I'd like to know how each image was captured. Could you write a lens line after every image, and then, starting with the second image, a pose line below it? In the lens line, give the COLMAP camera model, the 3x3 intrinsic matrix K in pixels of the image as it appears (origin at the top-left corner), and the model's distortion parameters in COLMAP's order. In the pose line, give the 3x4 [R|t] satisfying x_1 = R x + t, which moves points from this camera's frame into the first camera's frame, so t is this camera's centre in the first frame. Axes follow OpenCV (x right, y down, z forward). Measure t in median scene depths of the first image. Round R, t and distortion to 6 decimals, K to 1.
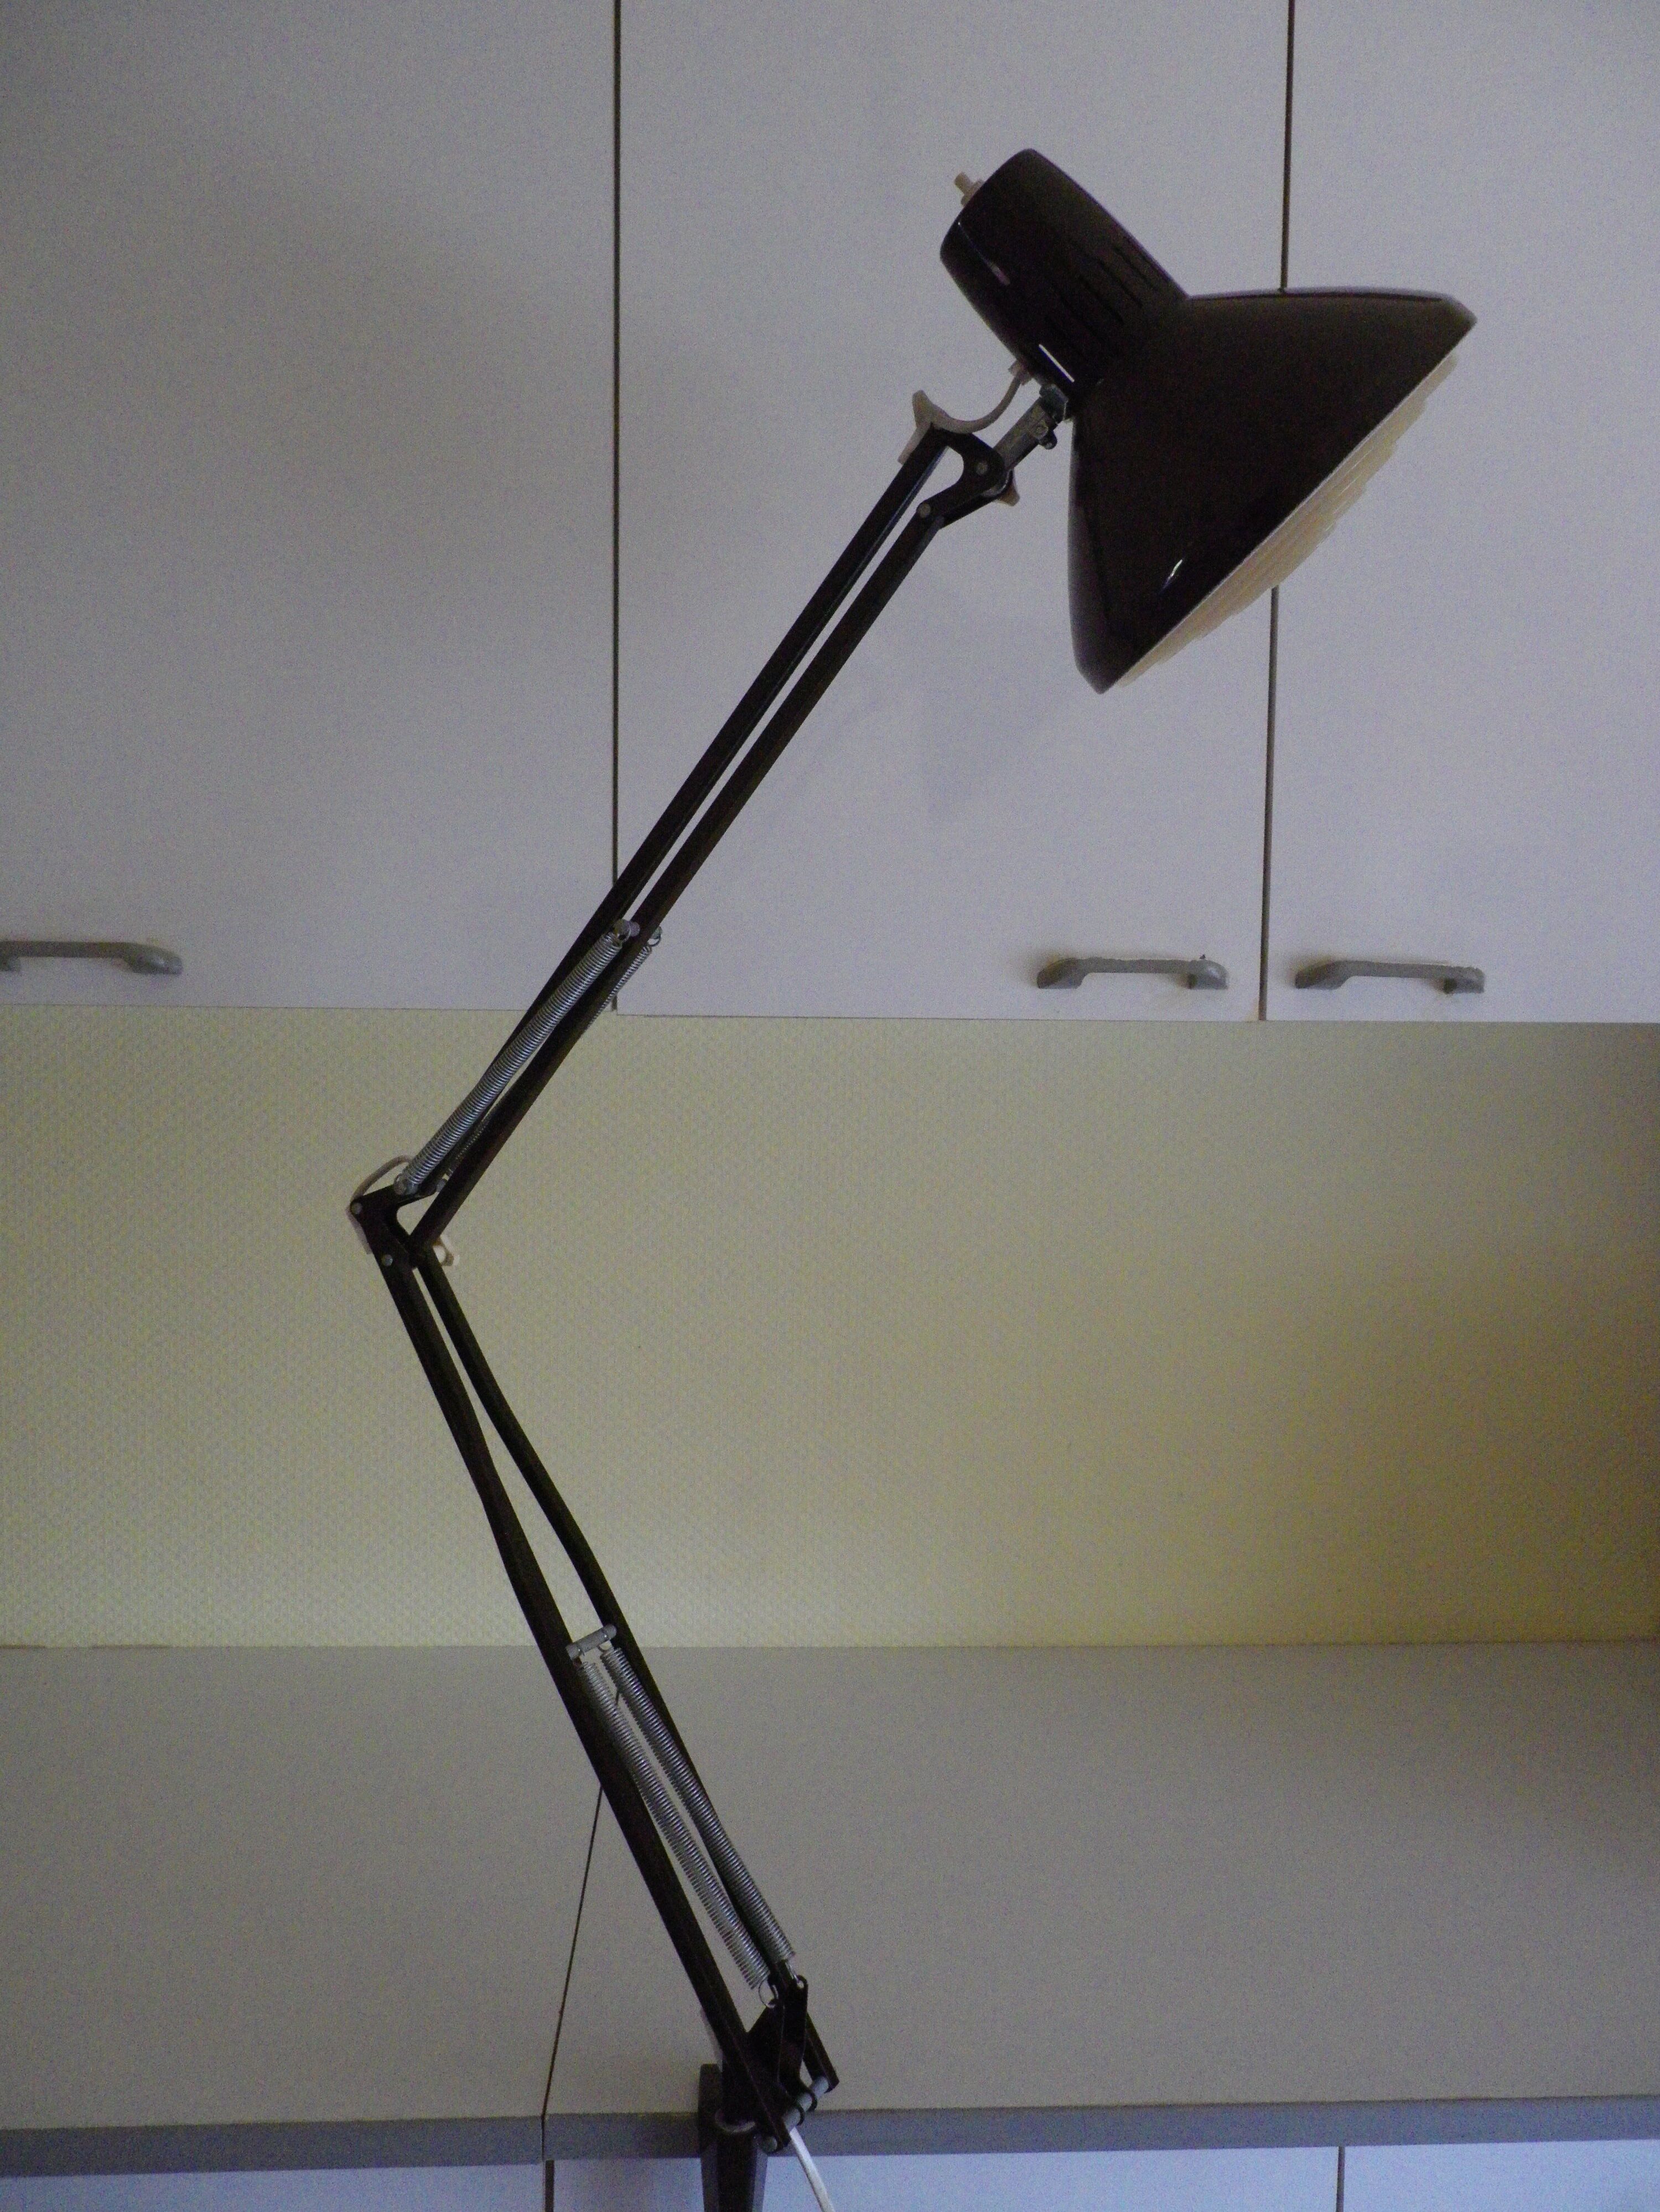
lens RADIAL K [[1695.8, 0, 831.4], [0, 1695.8, 1106.2], [0, 0, 1]] dist [-0.004598, -0.002469]
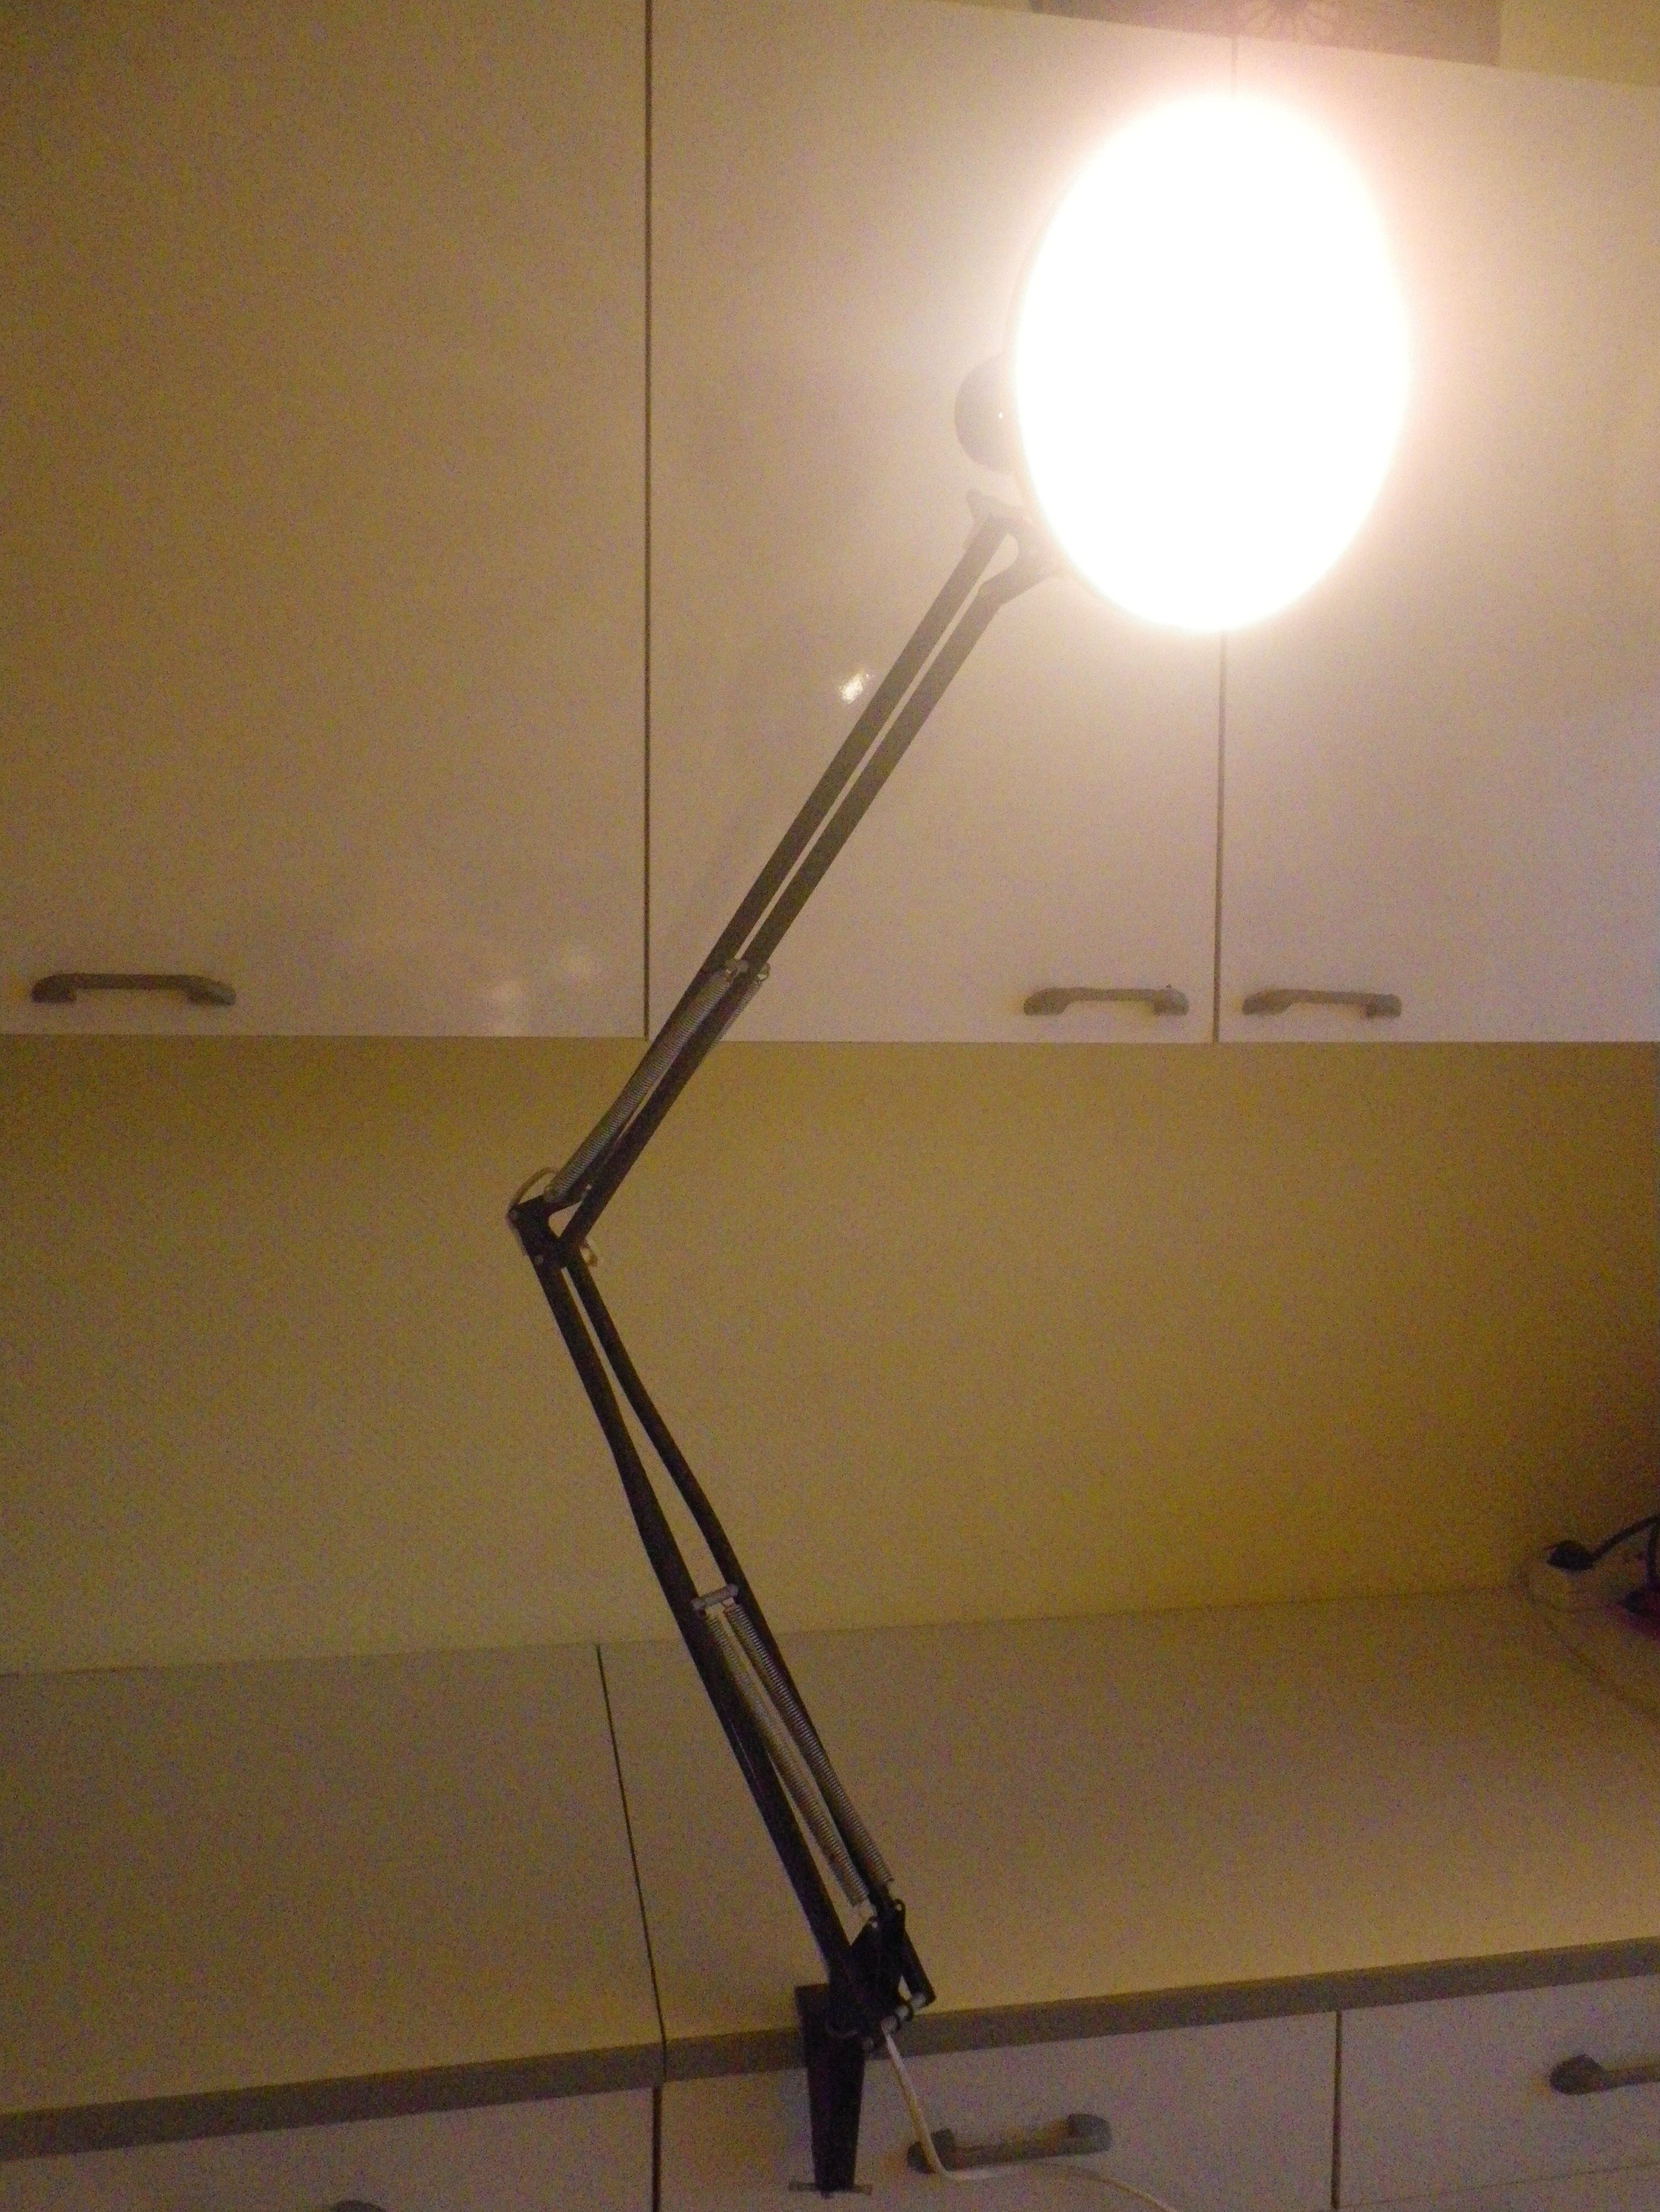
lens RADIAL K [[1695.8, 0, 837.0], [0, 1695.8, 1106.7], [0, 0, 1]] dist [-0.004598, -0.002469]
pose [[0.996096, -0.002252, -0.088251, 0.040639], [0.000874, 0.999877, -0.015651, 0.008352], [0.088276, 0.015513, 0.995975, -0.124624]]
